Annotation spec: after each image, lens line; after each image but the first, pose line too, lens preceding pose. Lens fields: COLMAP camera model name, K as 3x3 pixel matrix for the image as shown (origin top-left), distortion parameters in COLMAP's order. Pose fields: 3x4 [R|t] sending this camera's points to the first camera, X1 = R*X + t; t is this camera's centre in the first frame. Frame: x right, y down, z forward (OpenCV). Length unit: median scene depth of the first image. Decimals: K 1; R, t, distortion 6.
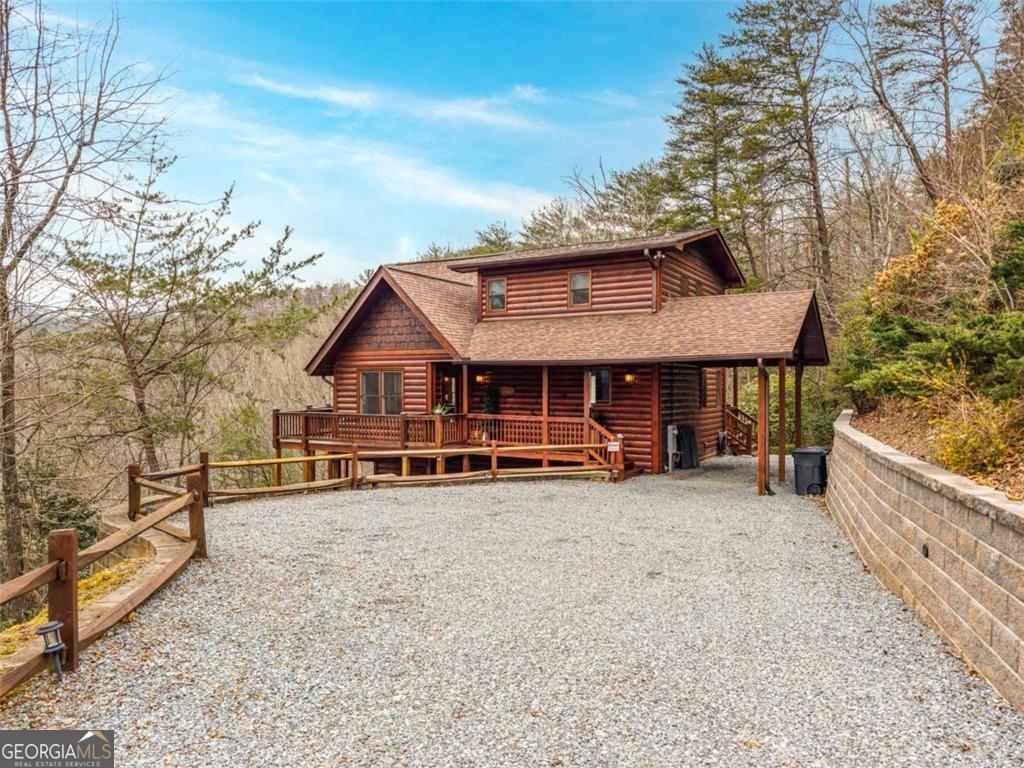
lens RADIAL K [[692.5, 0, 512.0], [0, 692.5, 384.0], [0, 0, 1]] dist [-0.001390, -0.001215]
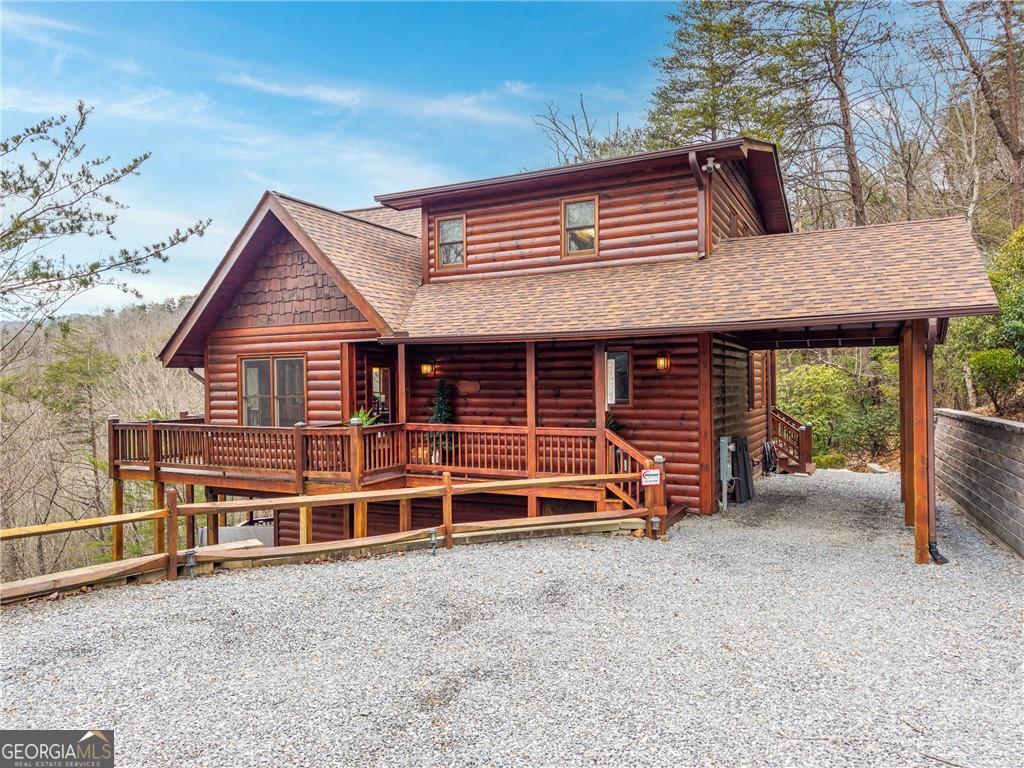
lens RADIAL K [[707.8, 0, 512.0], [0, 707.8, 384.0], [0, 0, 1]] dist [0.031880, -0.000939]
pose [[0.998360, -0.010965, 0.056180, -0.003761], [0.011047, 0.999938, -0.001149, 0.009240], [-0.056164, 0.001768, 0.998420, 0.353579]]
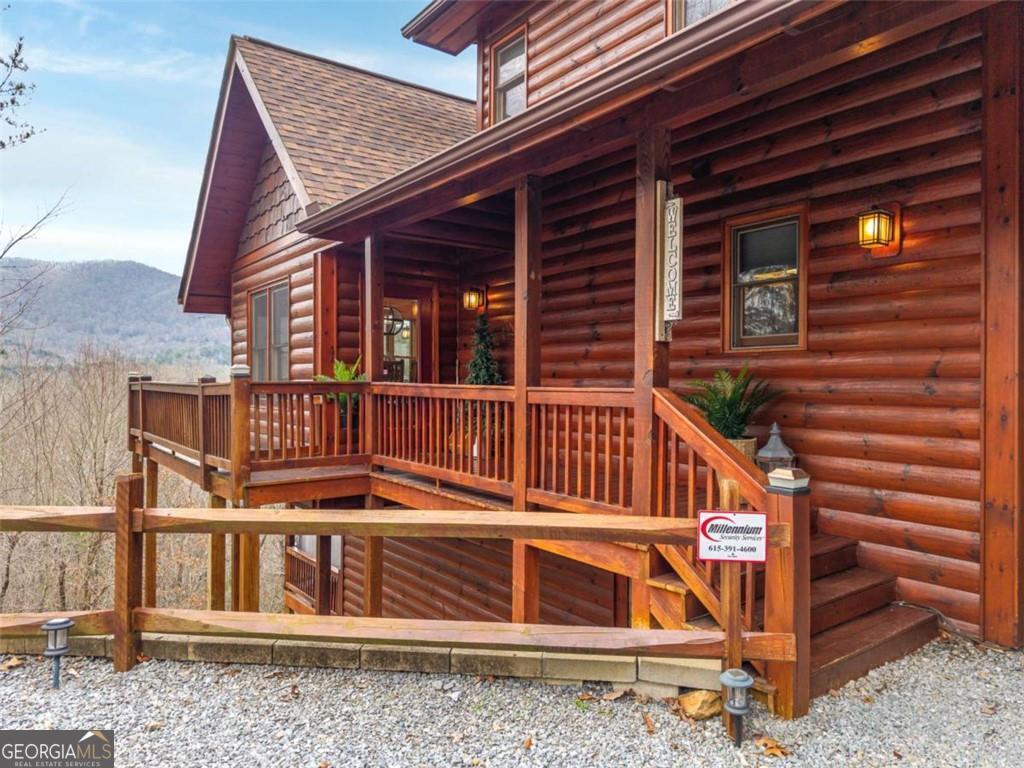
lens RADIAL K [[692.5, 0, 512.0], [0, 692.5, 384.0], [0, 0, 1]] dist [-0.001390, -0.001215]
pose [[0.920016, 0.003610, -0.391863, 0.143545], [-0.003995, 0.999992, -0.000167, 0.044247], [0.391860, 0.001719, 0.920023, 0.707787]]
